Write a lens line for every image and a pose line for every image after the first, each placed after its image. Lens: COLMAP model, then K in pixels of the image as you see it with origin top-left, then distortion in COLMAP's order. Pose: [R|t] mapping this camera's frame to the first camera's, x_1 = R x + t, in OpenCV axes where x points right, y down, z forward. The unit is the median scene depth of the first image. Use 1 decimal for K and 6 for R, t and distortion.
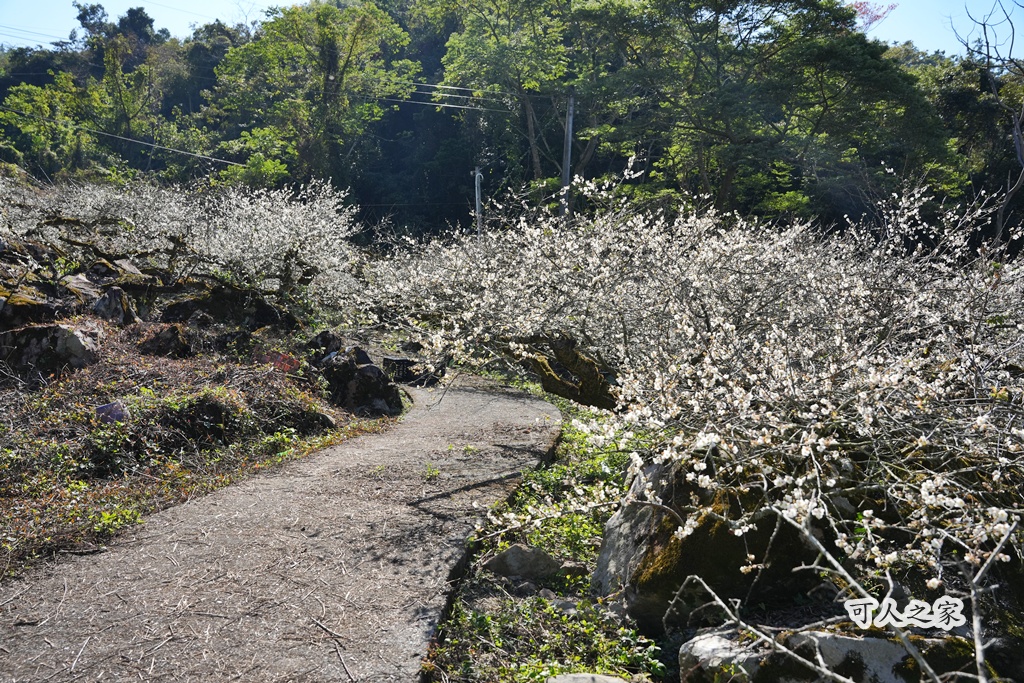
lens RADIAL K [[797.5, 0, 511.3], [0, 797.5, 338.7], [0, 0, 1]] dist [-0.002557, -0.000459]
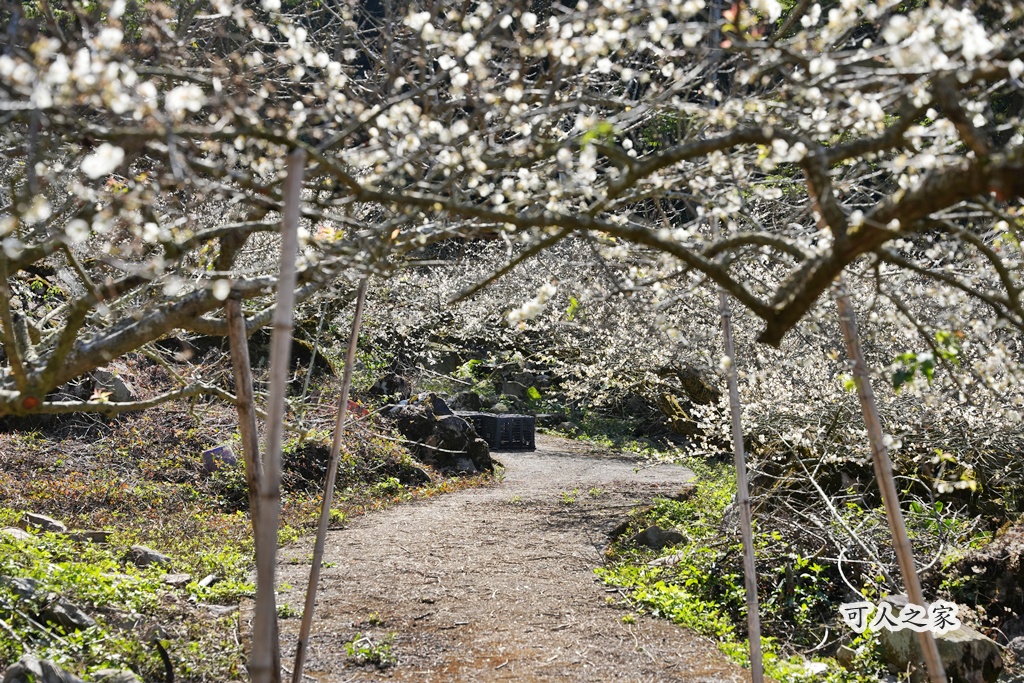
lens RADIAL K [[1836.2, 0, 512.8], [0, 1836.2, 342.5], [0, 0, 1]] dist [0.024054, 0.000000]
pose [[0.998872, -0.010262, -0.046360, -0.046875], [0.008641, 0.999349, -0.035015, 0.035434], [0.046689, 0.034575, 0.998311, -1.165442]]
